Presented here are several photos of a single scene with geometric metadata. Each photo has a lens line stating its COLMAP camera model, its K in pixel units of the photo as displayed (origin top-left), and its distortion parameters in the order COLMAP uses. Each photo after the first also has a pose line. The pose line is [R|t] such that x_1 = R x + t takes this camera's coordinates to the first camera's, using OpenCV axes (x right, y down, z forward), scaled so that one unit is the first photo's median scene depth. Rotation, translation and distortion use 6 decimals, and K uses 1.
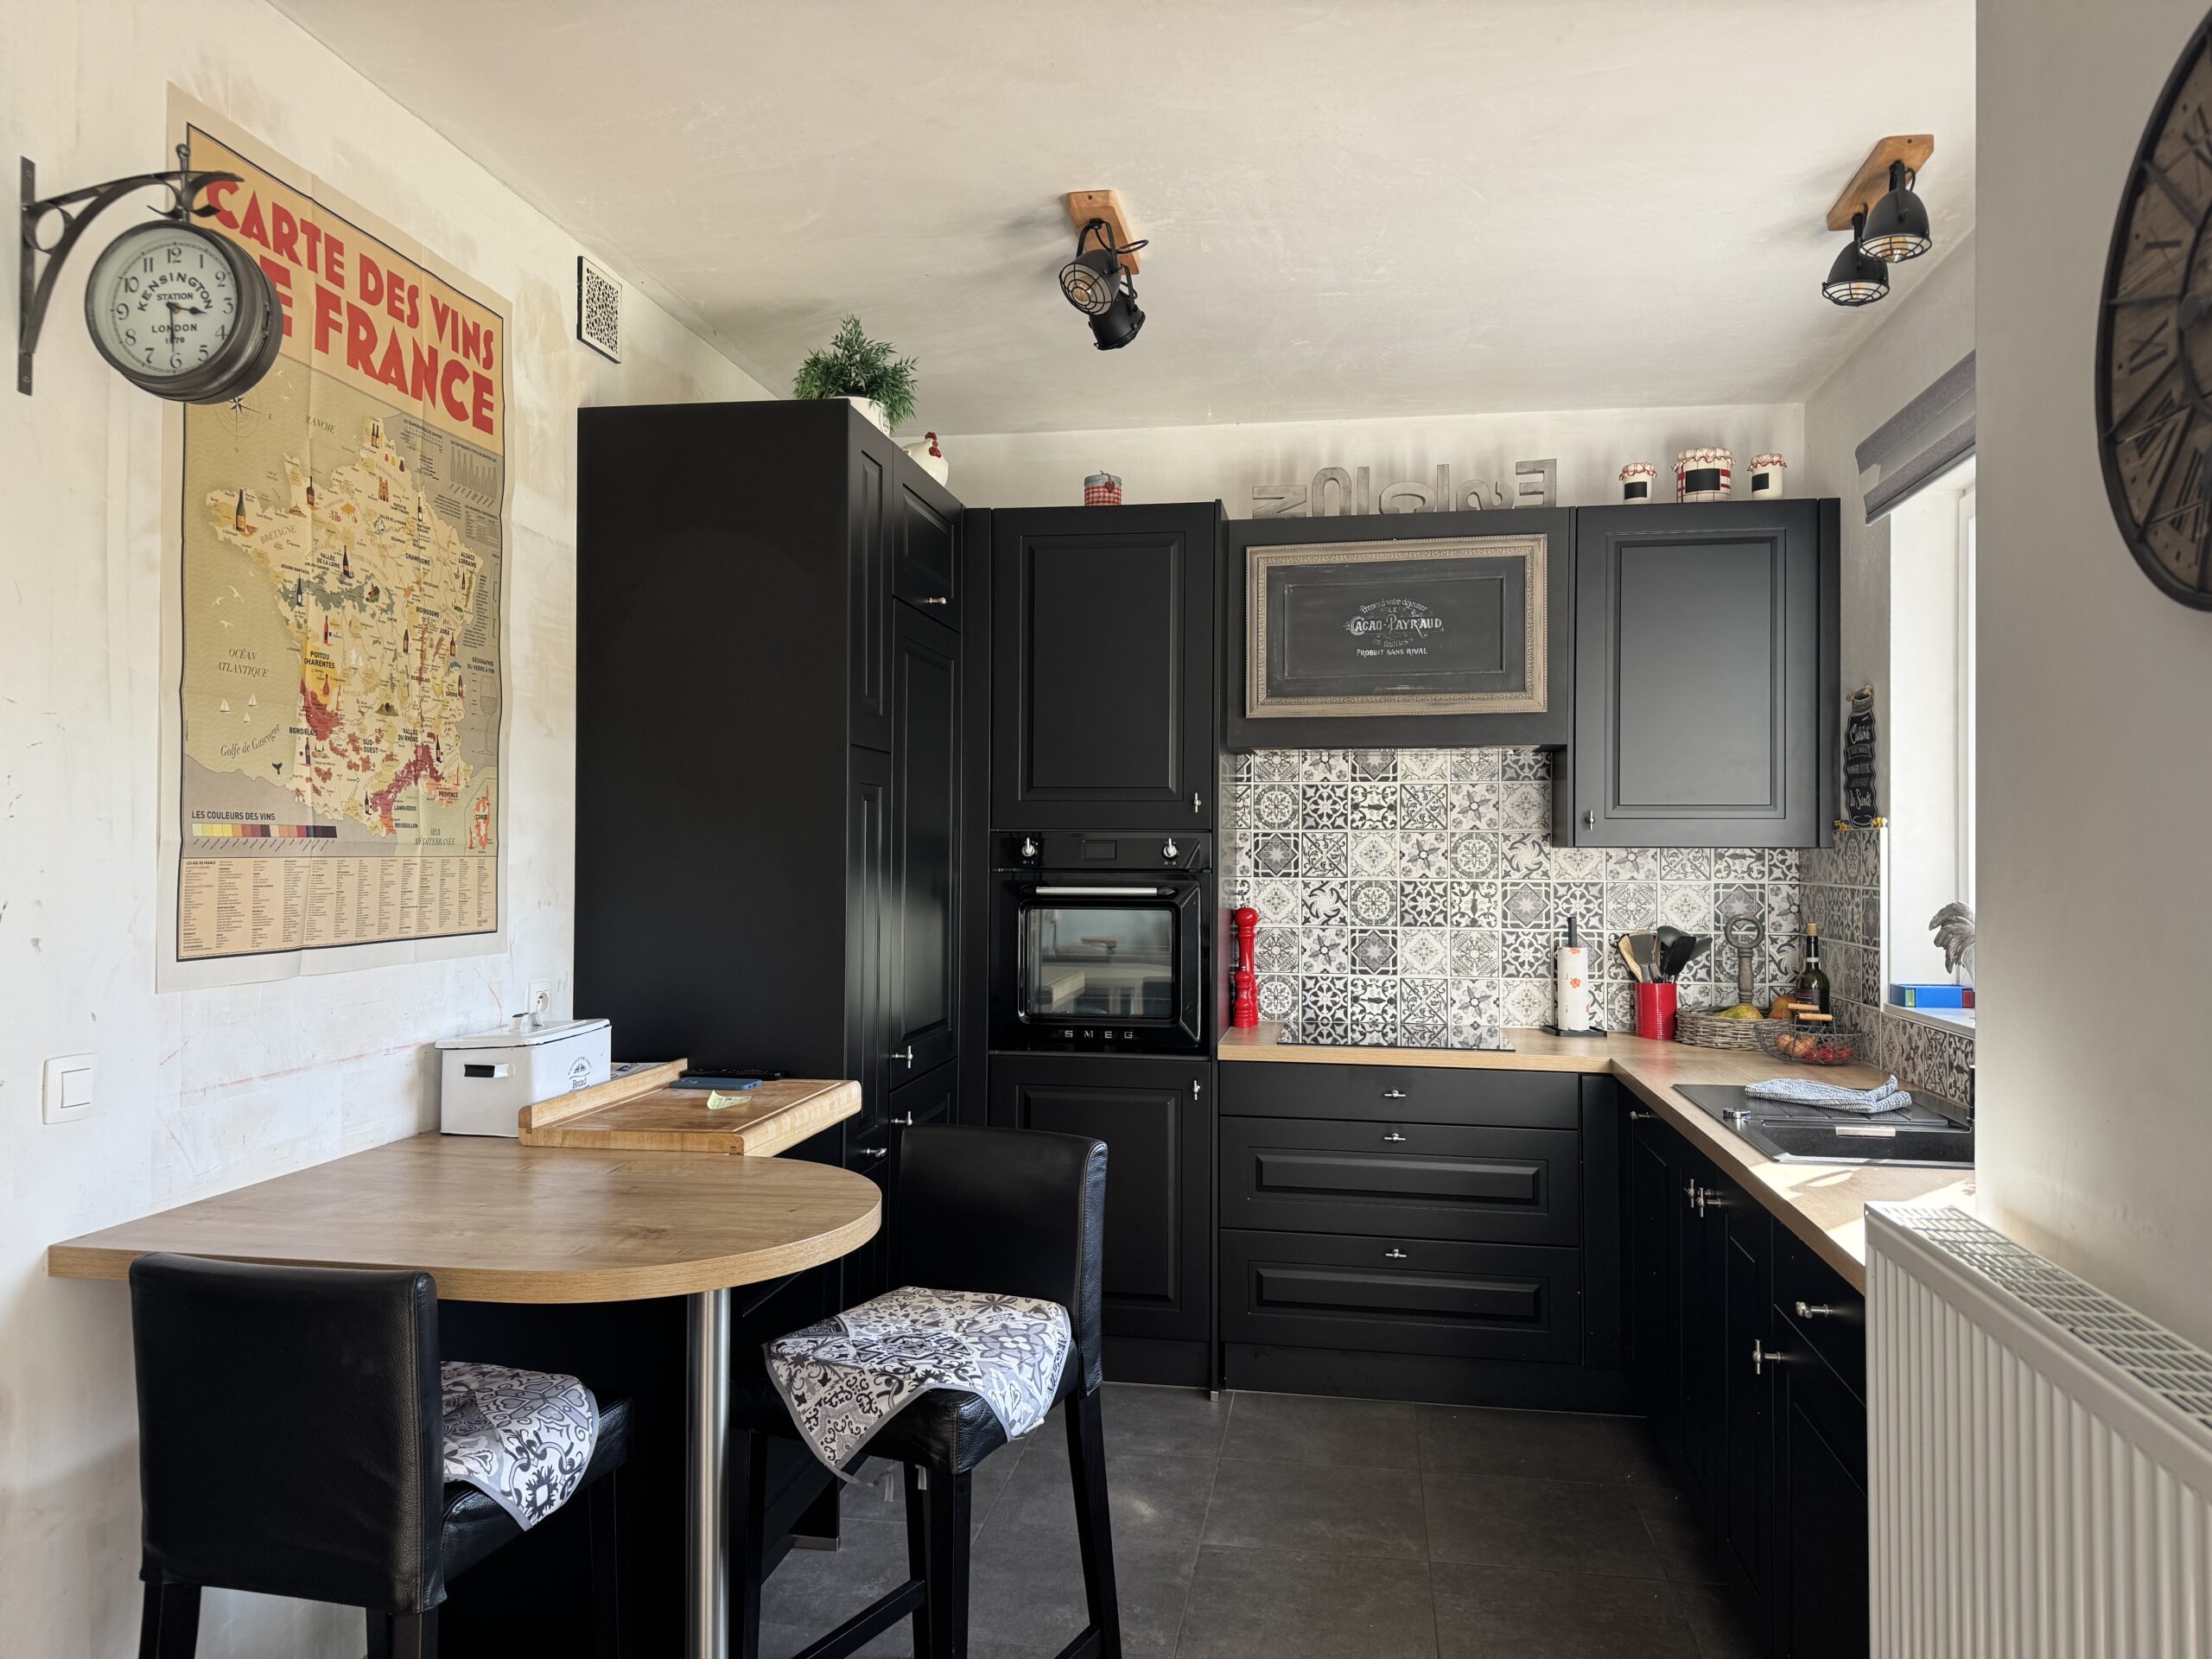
lens RADIAL K [[1536.6, 0, 1107.1], [0, 1536.6, 836.5], [0, 0, 1]] dist [0.060358, -0.050008]
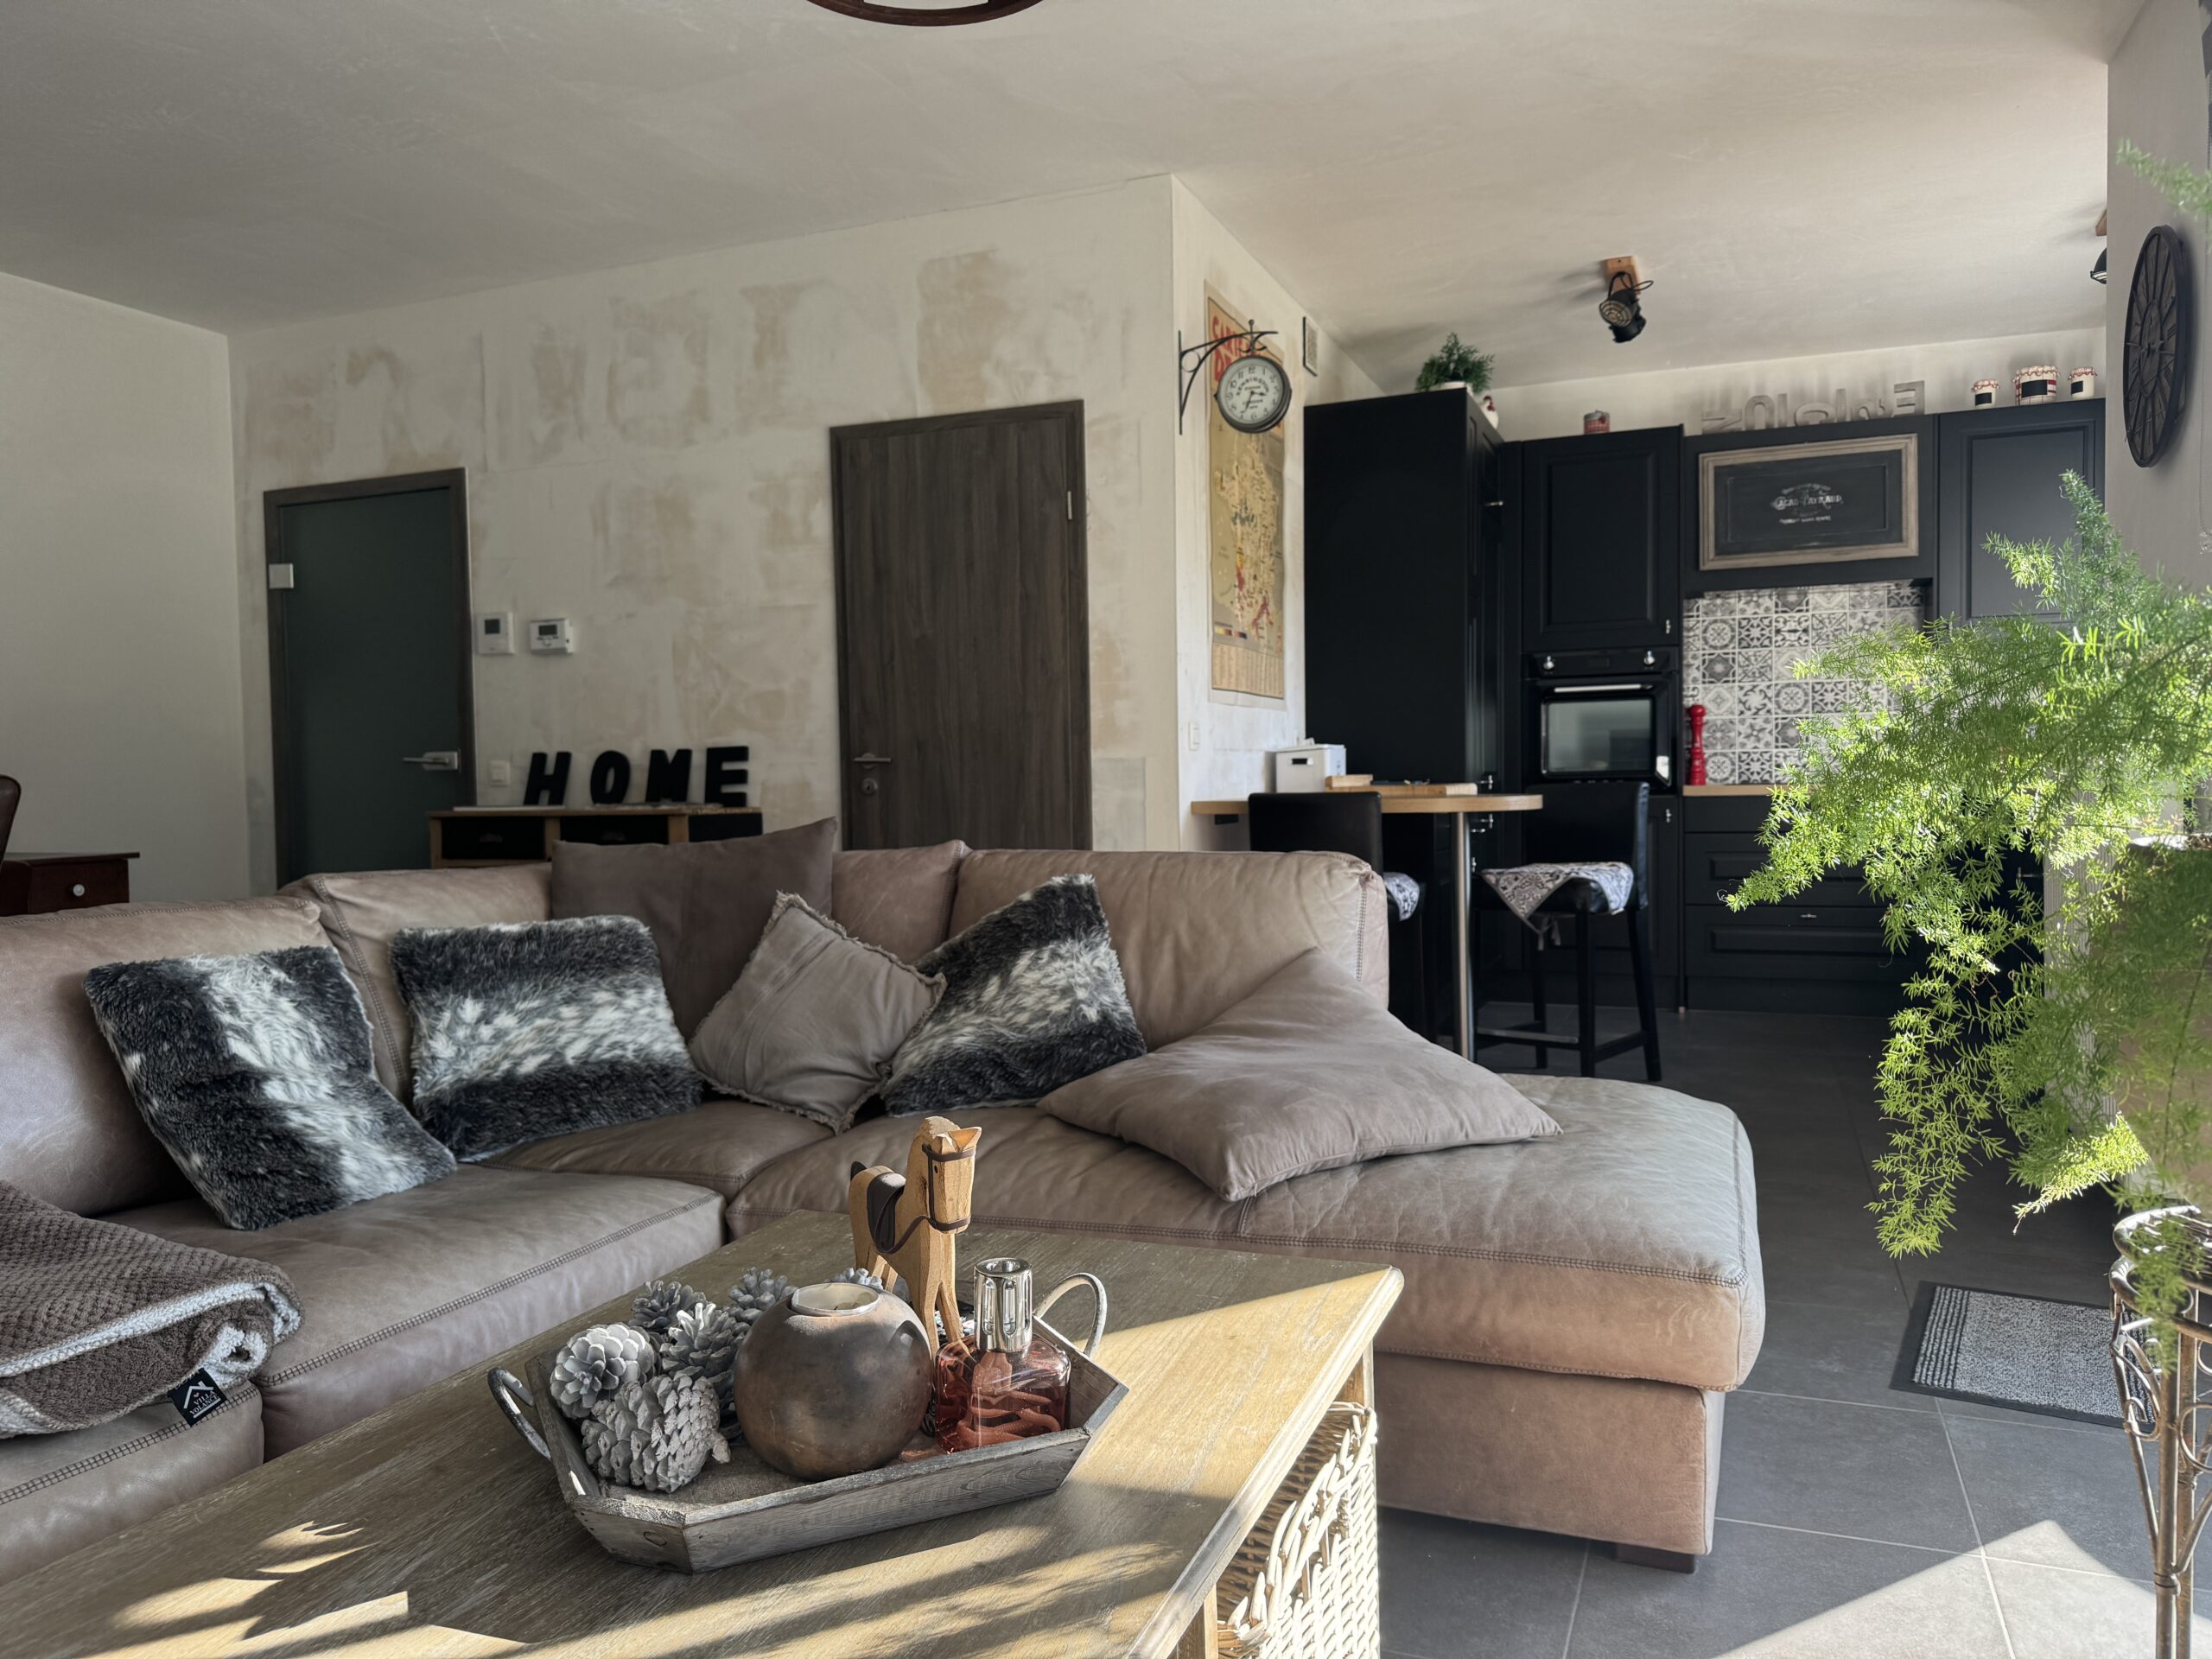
lens RADIAL K [[1536.6, 0, 1160.5], [0, 1536.6, 819.6], [0, 0, 1]] dist [0.060358, -0.050008]
pose [[0.978495, -0.015134, -0.205716, -0.111123], [0.023795, 0.998928, 0.039696, 0.087849], [0.204895, -0.043738, 0.977806, -0.560603]]
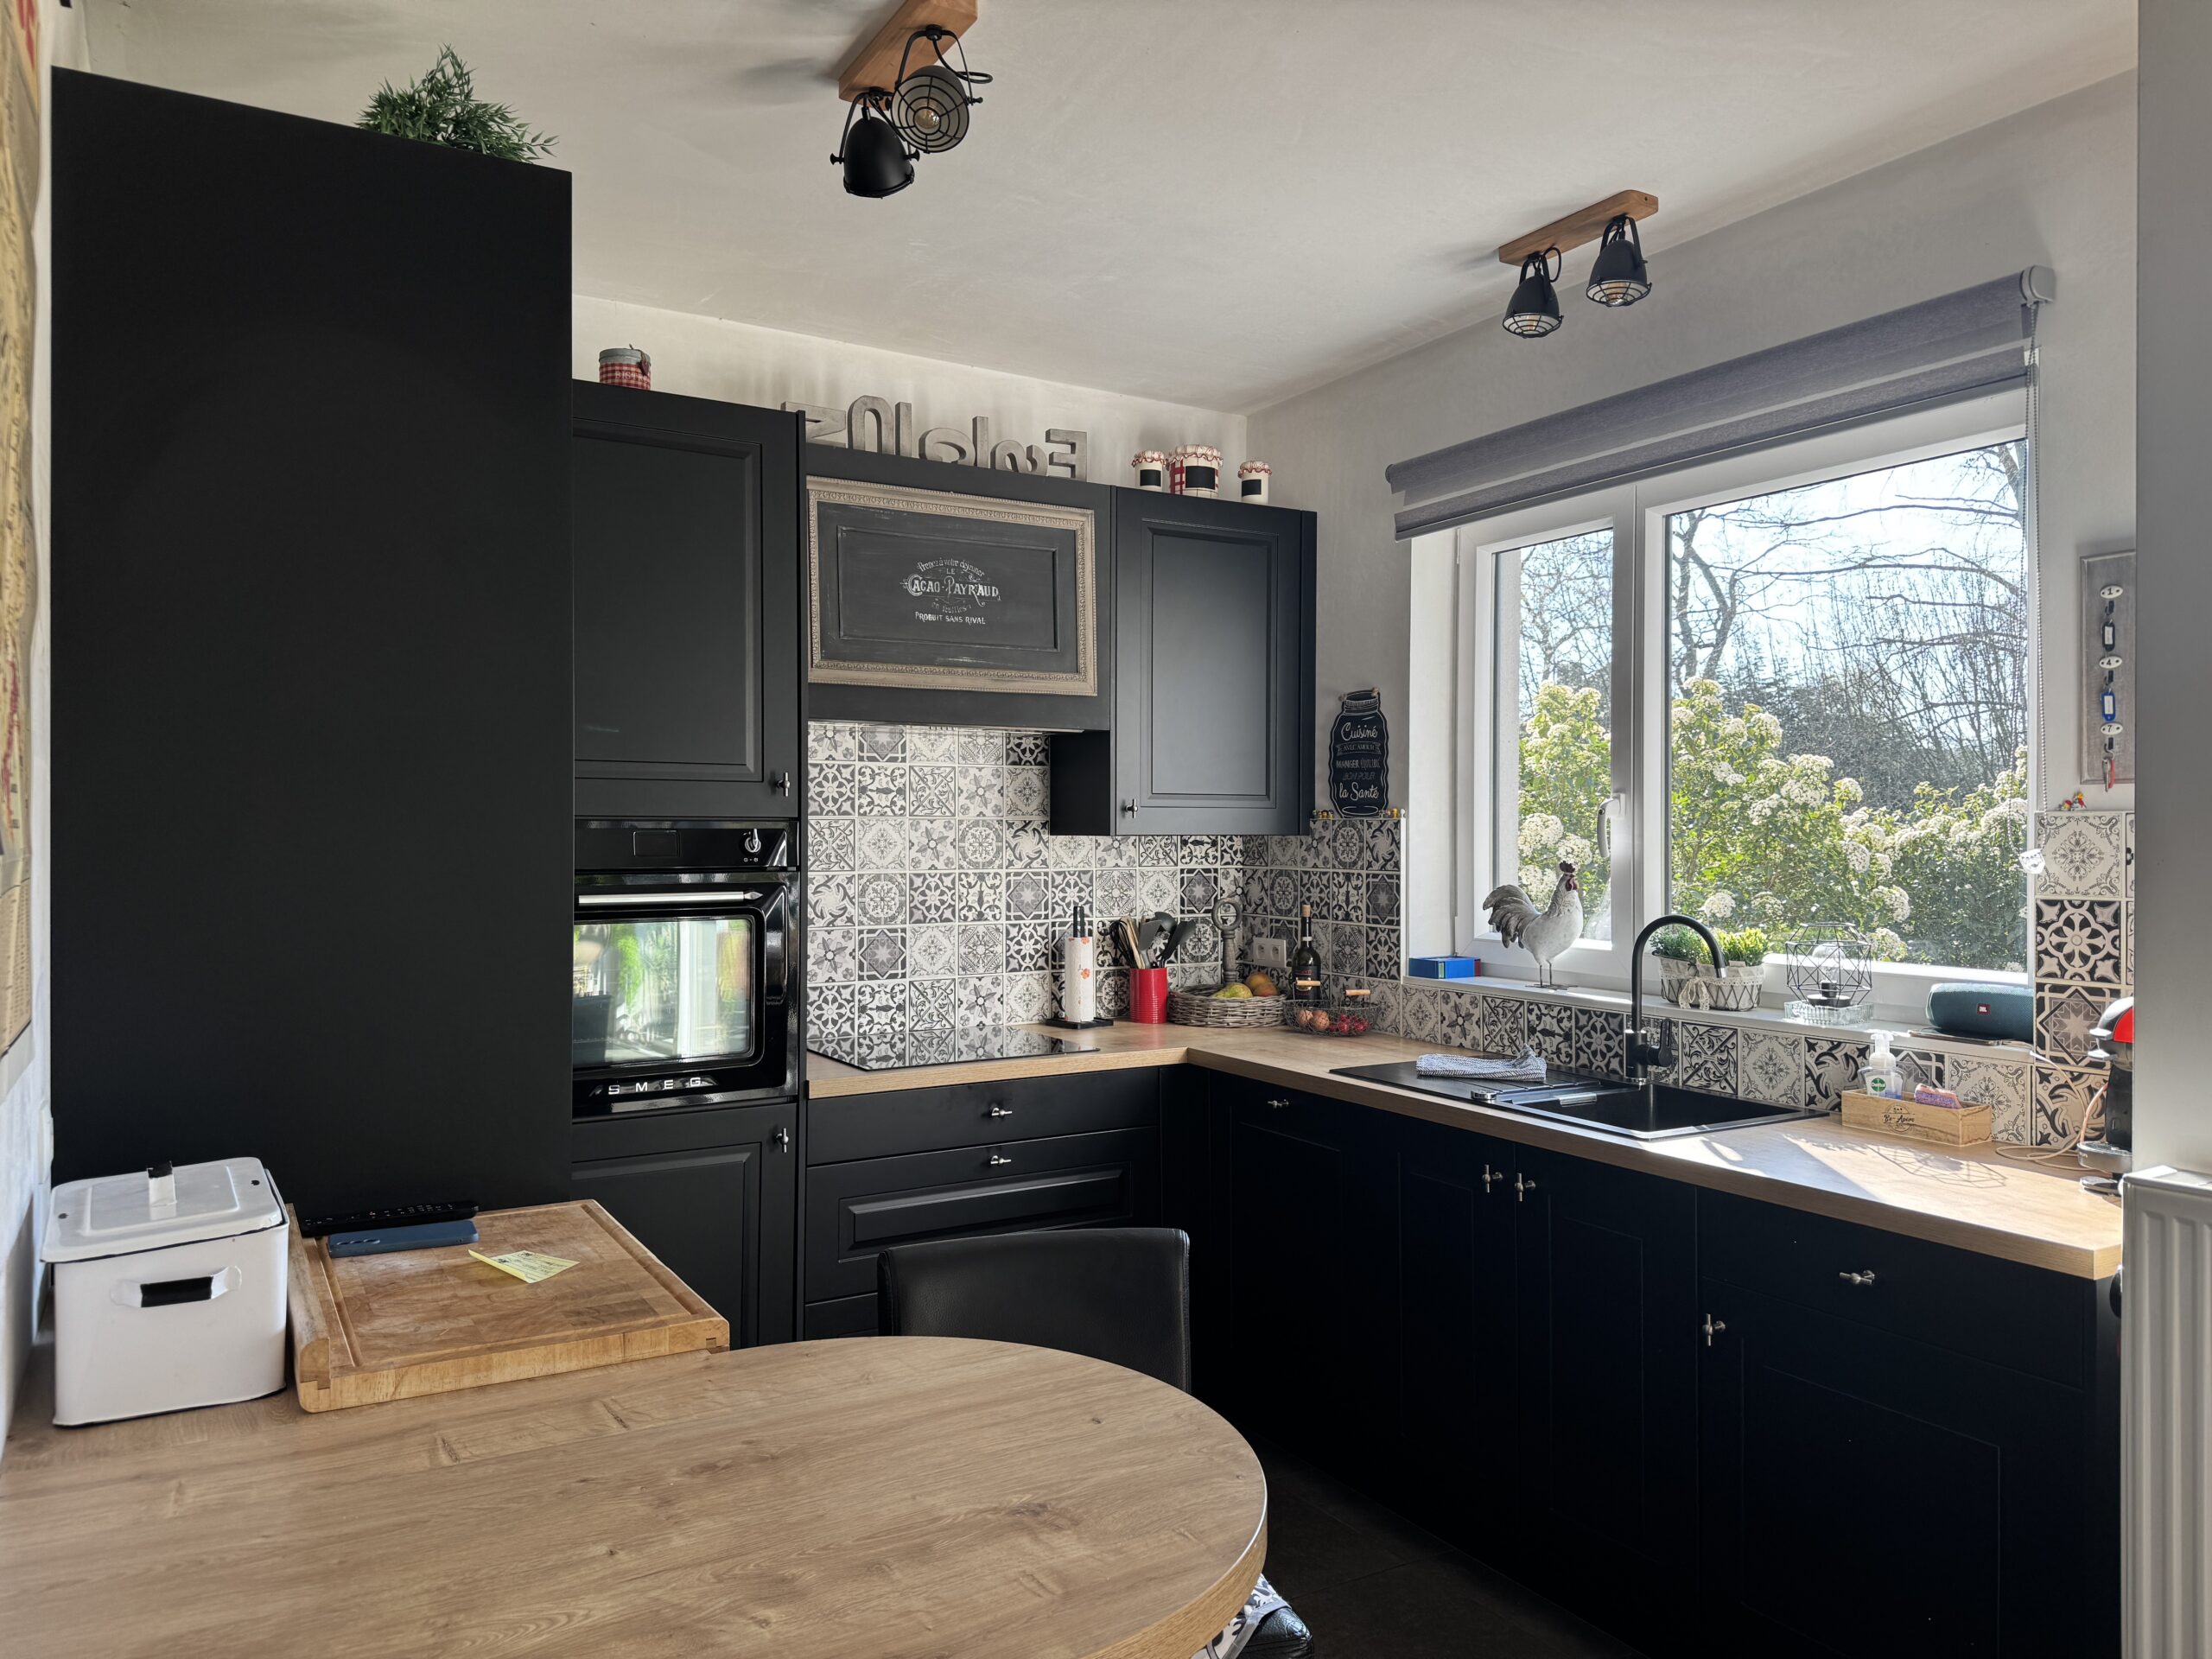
lens RADIAL K [[1536.6, 0, 1121.9], [0, 1536.6, 846.9], [0, 0, 1]] dist [0.060358, -0.050008]
pose [[0.759392, -0.011685, 0.650529, -0.309014], [-0.002921, 0.999767, 0.021368, -0.006367], [-0.650627, -0.018126, 0.759181, 0.244374]]
